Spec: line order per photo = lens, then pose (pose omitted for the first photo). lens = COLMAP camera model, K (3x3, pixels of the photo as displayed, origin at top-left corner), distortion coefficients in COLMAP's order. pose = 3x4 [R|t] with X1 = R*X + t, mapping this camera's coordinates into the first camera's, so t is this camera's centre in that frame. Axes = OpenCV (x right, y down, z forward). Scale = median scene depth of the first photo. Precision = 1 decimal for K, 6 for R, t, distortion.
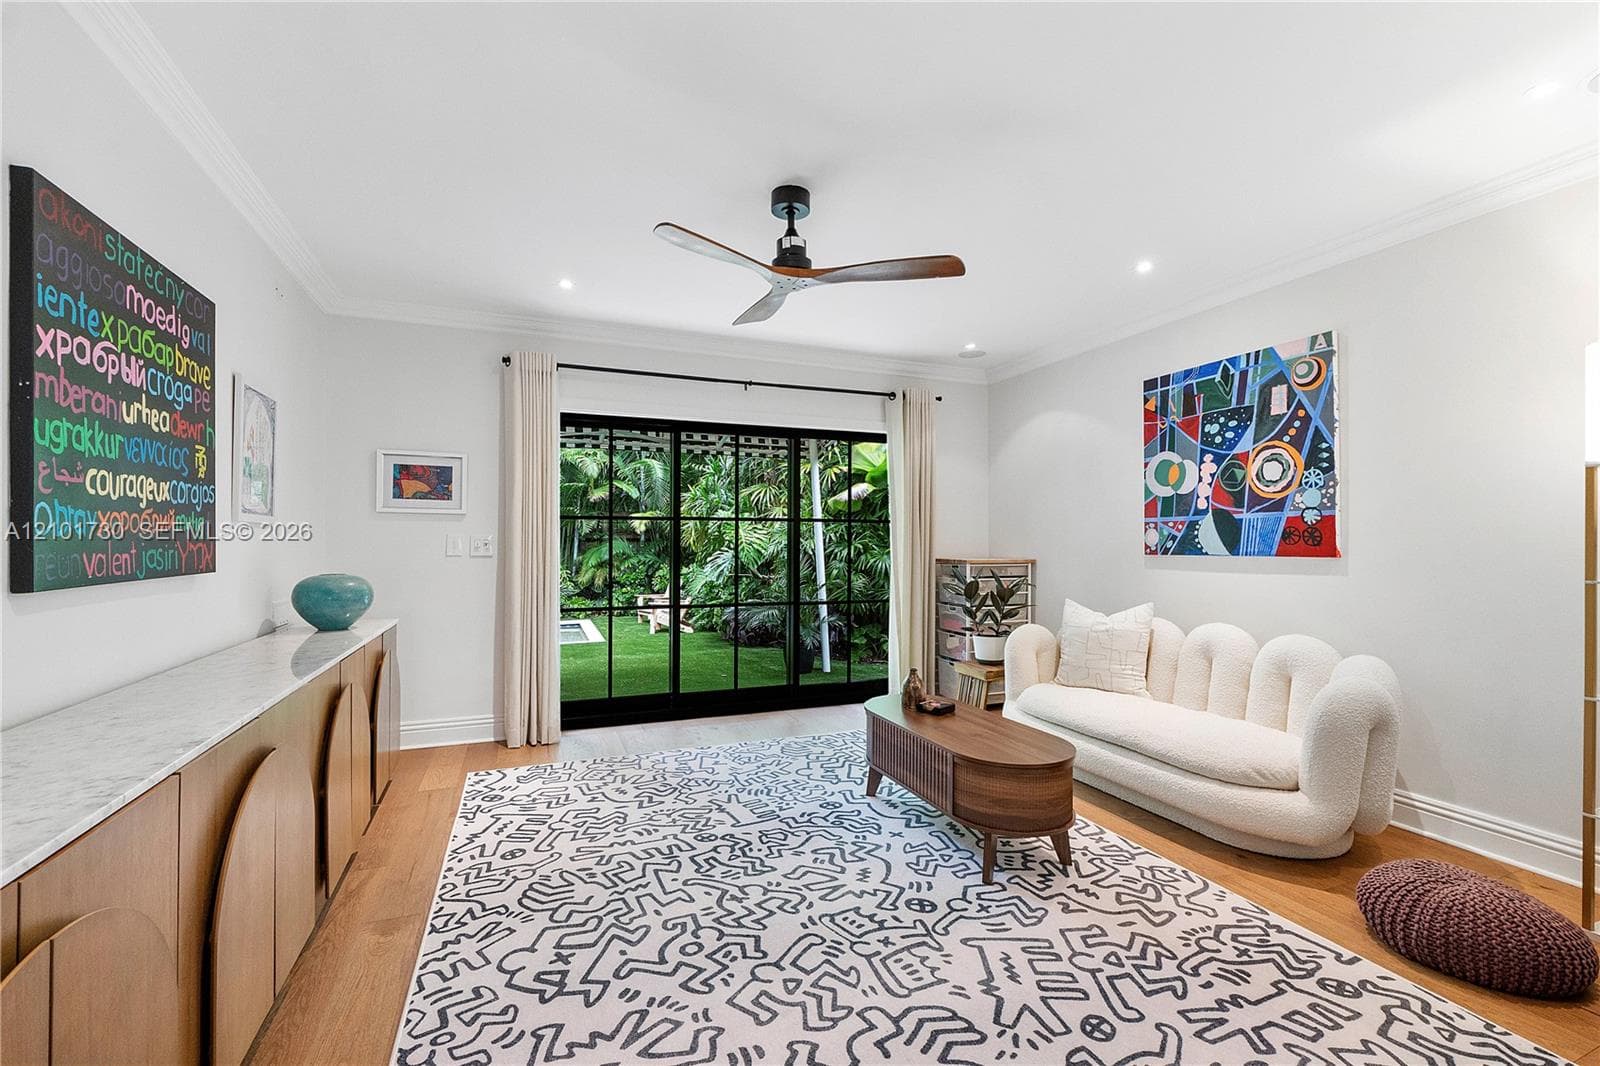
lens RADIAL K [[685.4, 0, 805.7], [0, 685.4, 536.8], [0, 0, 1]] dist [-0.001967, -0.000360]
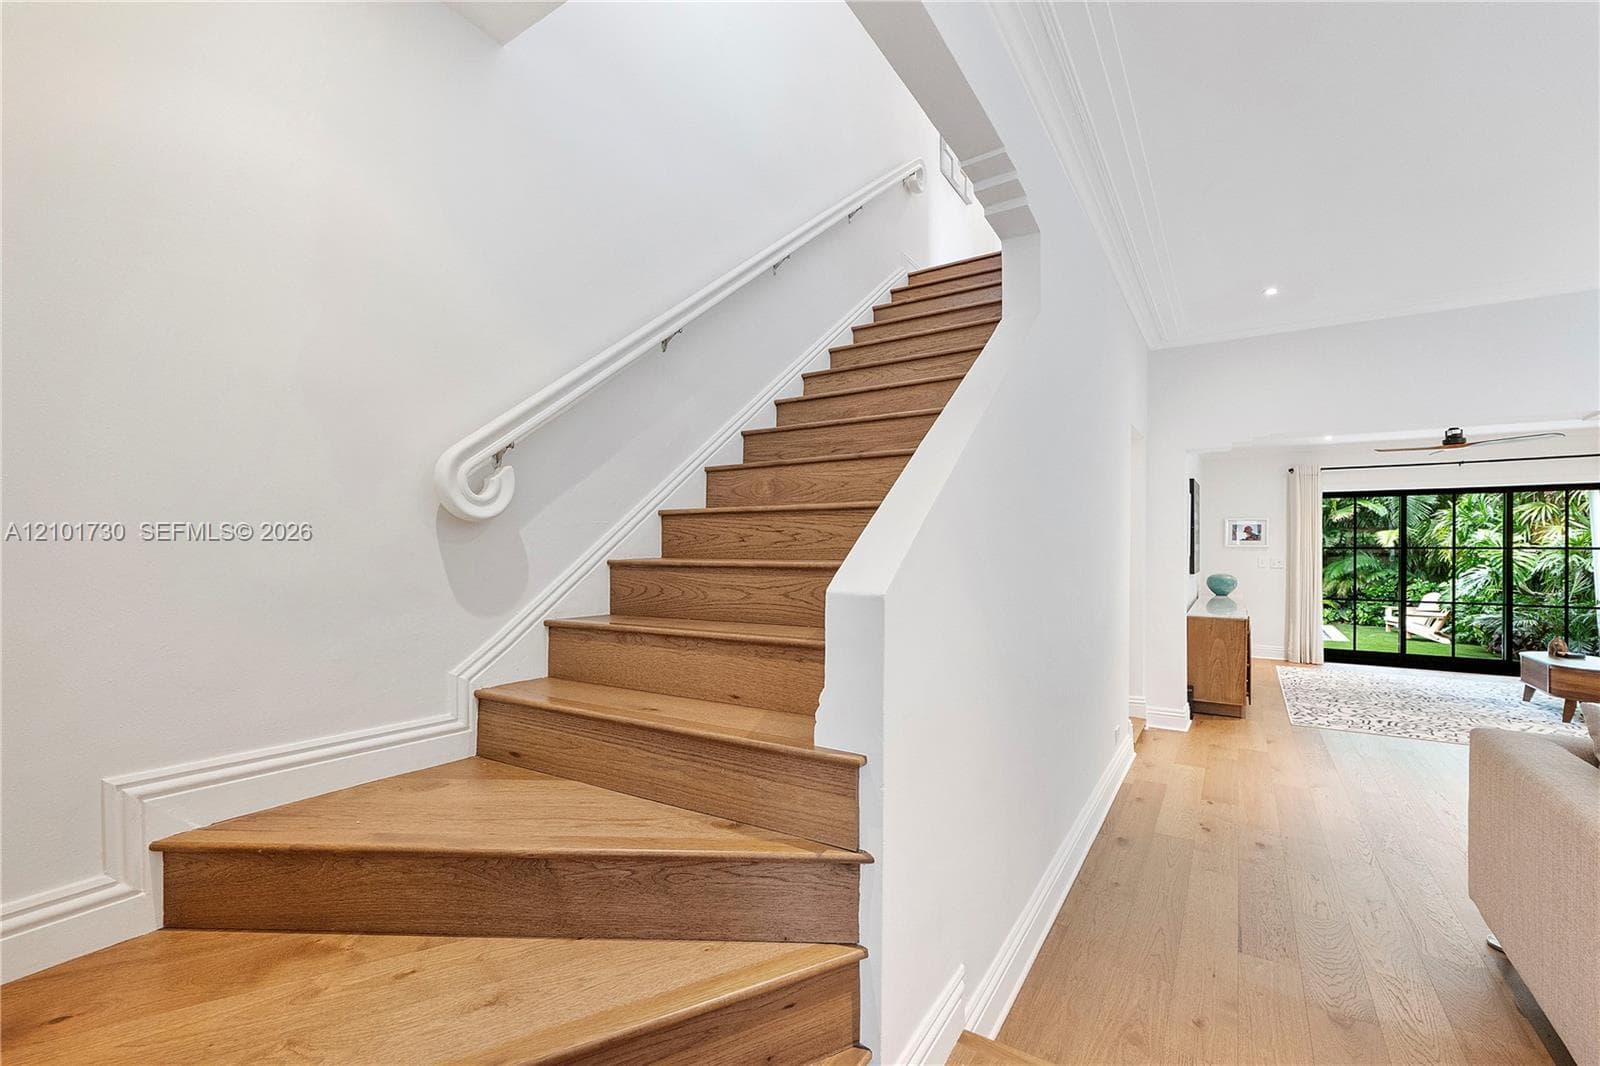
lens RADIAL K [[685.4, 0, 812.2], [0, 685.4, 549.6], [0, 0, 1]] dist [-0.001967, -0.000360]
pose [[0.583888, 0.000147, -0.811834, 0.106531], [0.003242, 0.999992, 0.002513, -0.010246], [0.811828, -0.004099, 0.583883, -0.376288]]
